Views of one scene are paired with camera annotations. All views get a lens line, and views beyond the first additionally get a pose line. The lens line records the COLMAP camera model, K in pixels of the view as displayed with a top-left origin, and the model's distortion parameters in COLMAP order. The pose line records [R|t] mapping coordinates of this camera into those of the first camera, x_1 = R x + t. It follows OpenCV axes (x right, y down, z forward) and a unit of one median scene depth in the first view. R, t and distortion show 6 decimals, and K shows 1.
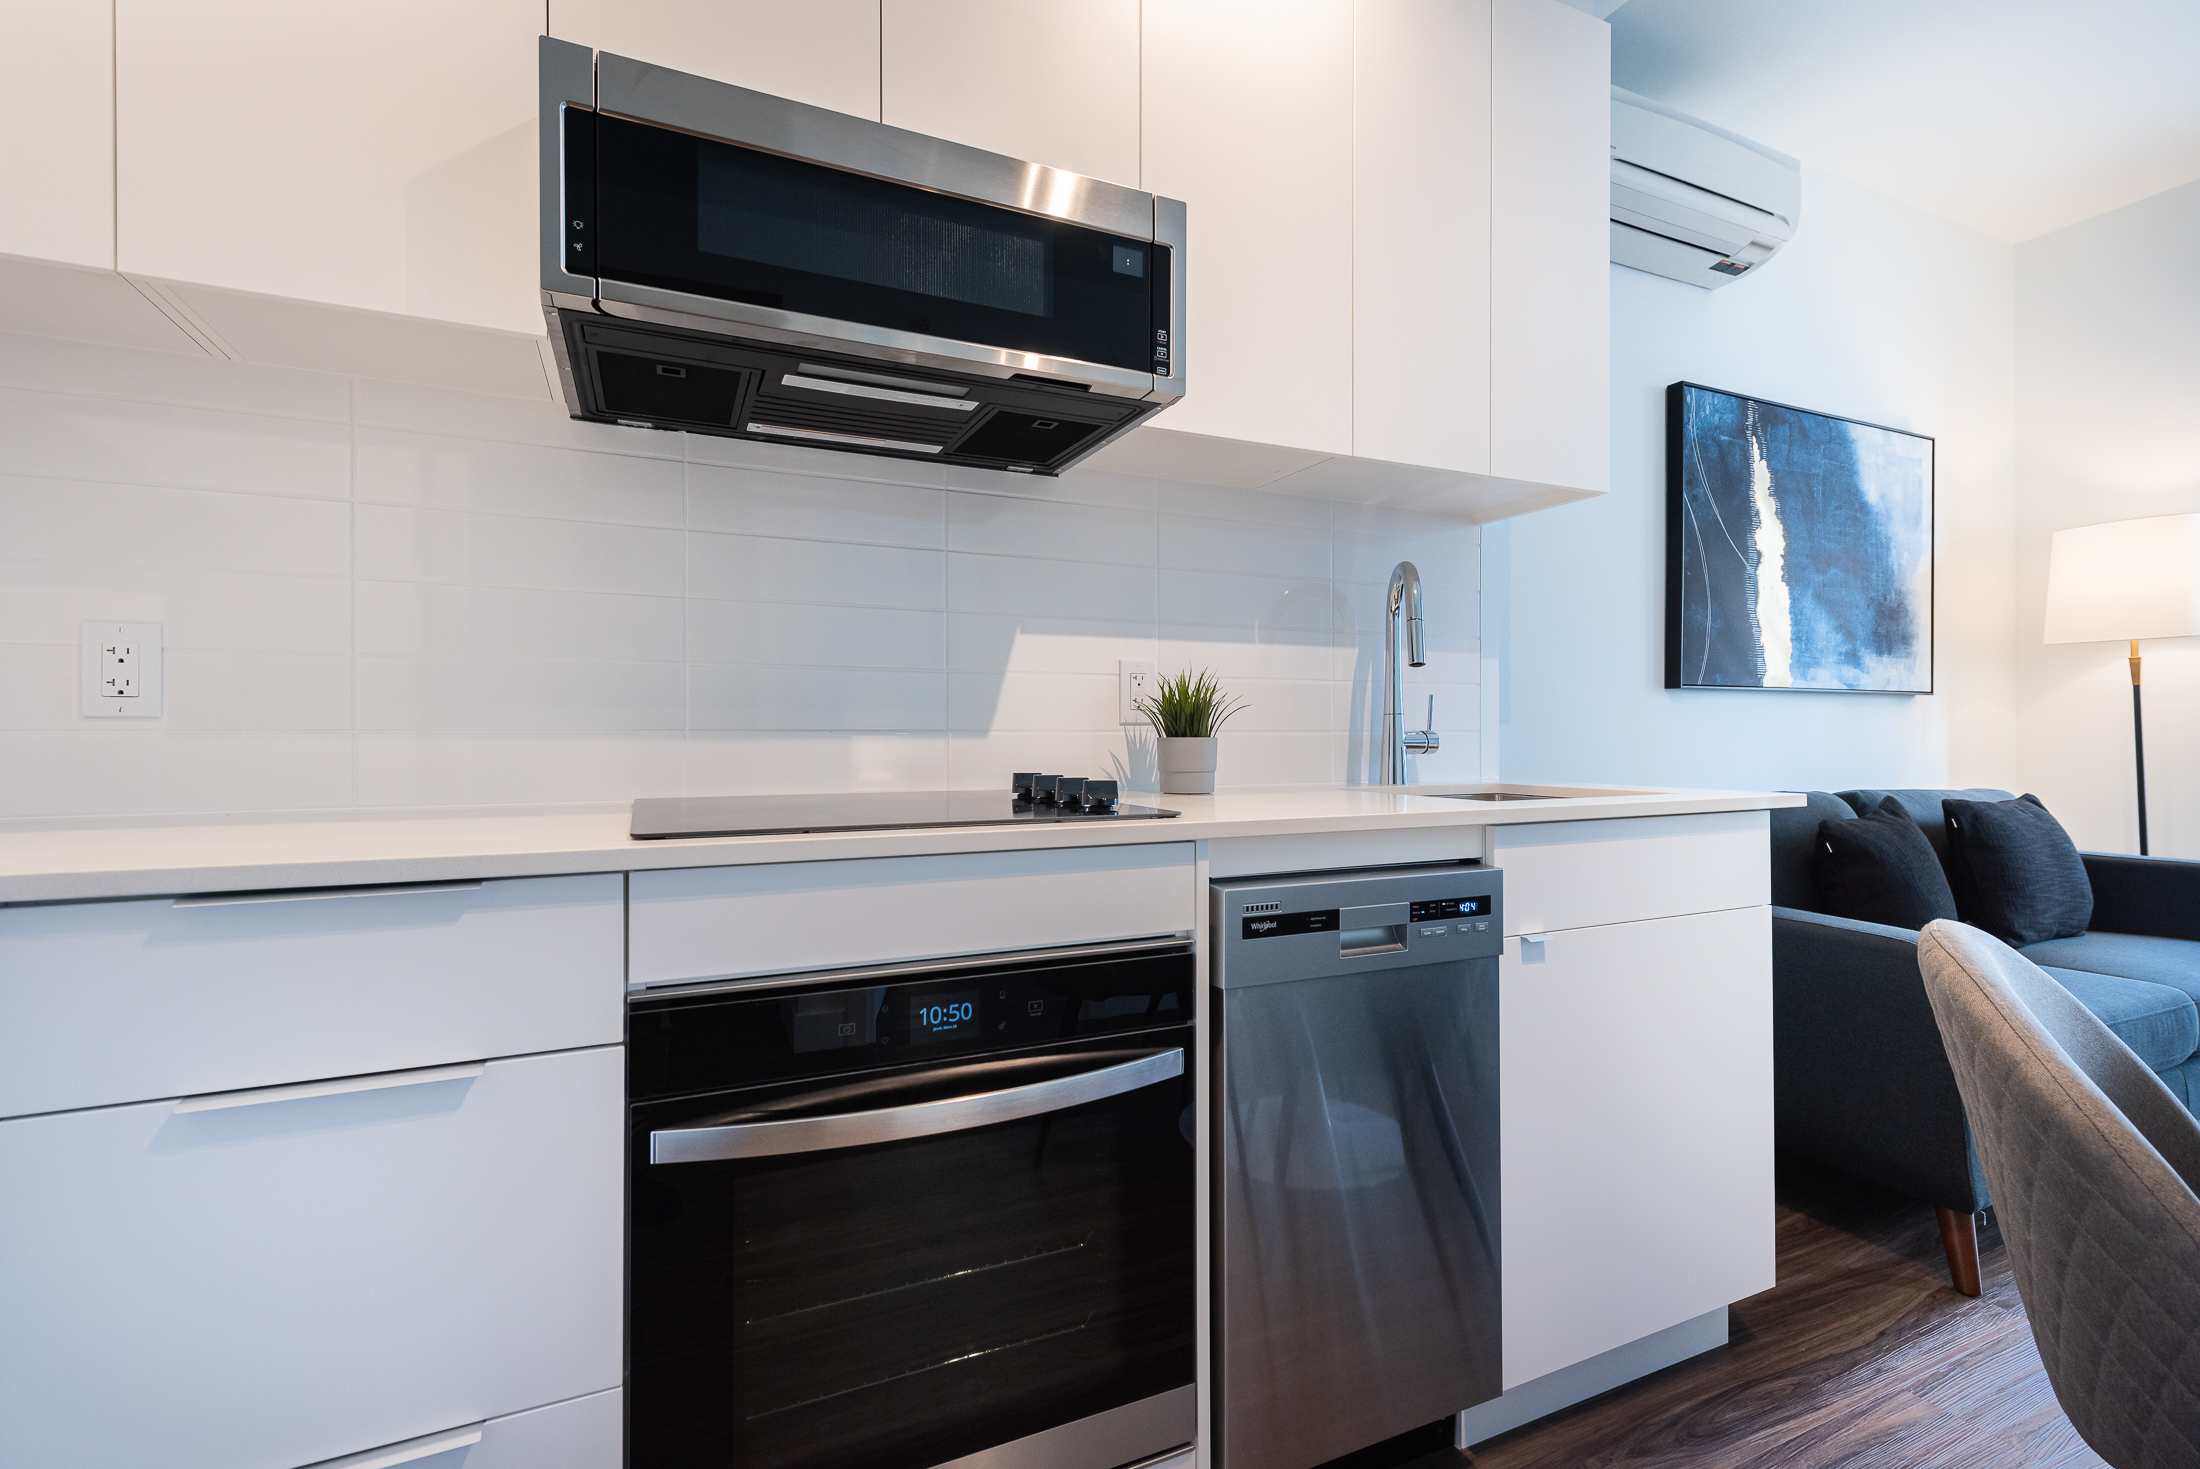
lens RADIAL K [[1037.3, 0, 1019.9], [0, 1037.3, 733.6], [0, 0, 1]] dist [-0.004874, -0.000472]
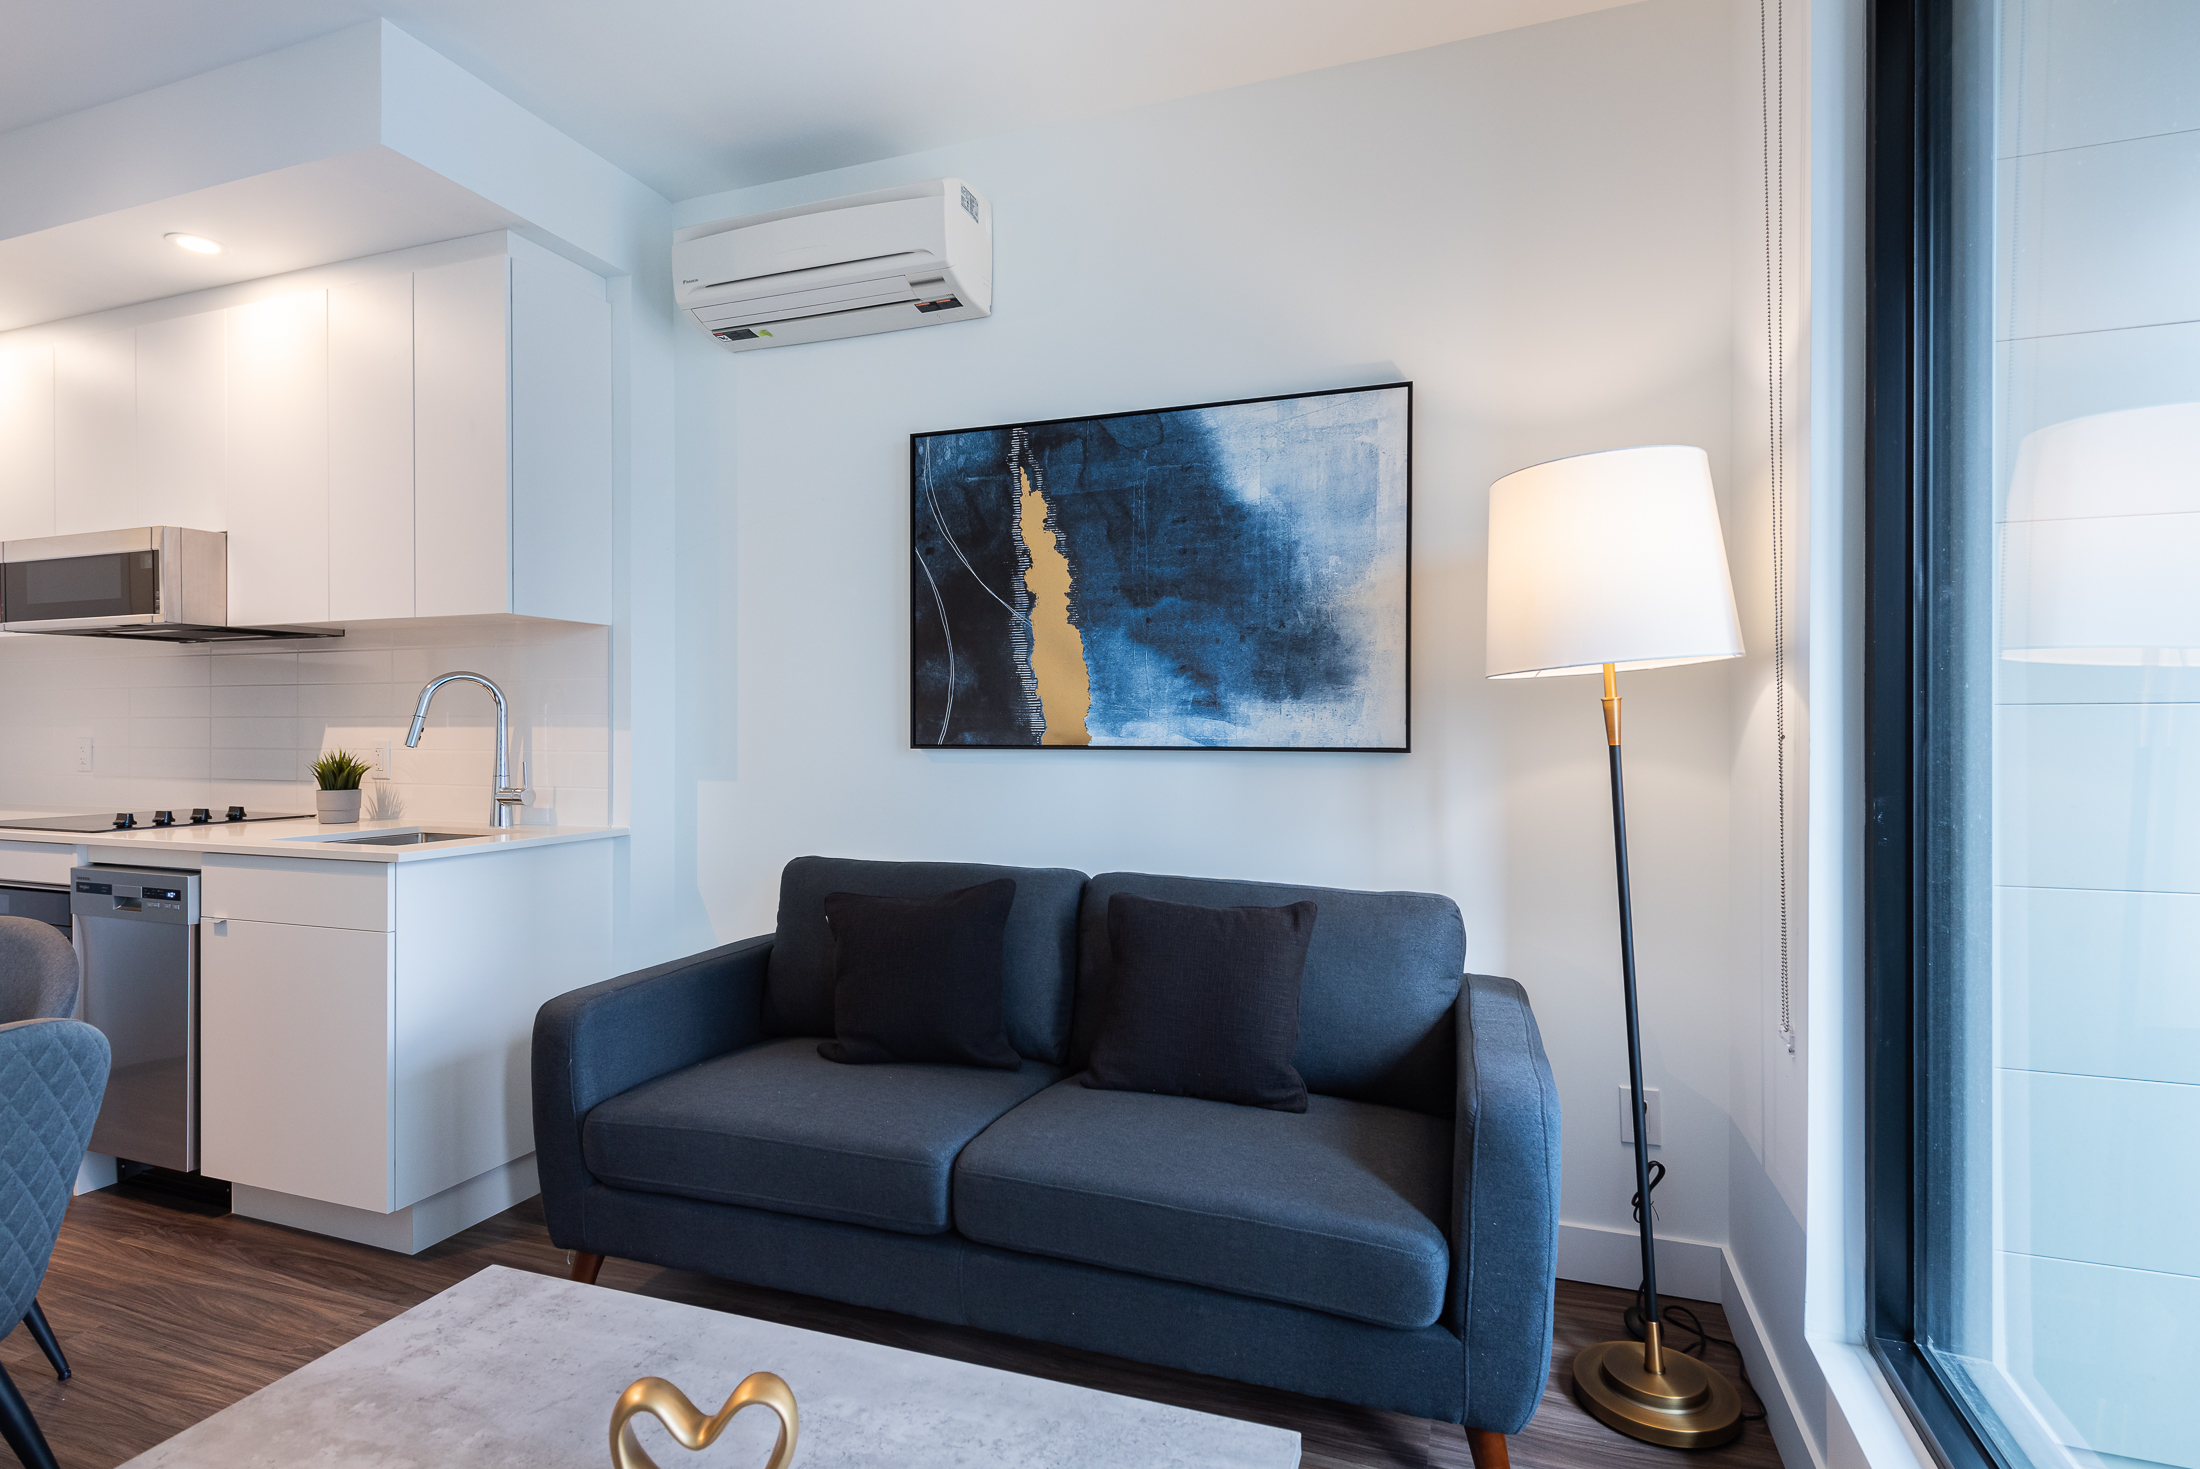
lens RADIAL K [[1070.5, 0, 1108.5], [0, 1070.5, 732.0], [0, 0, 1]] dist [0.004511, 0.000400]
pose [[0.714914, 0.003949, -0.699201, 1.443573], [0.000170, 0.999983, 0.005821, -0.063862], [0.699212, -0.004280, 0.714901, 0.395559]]
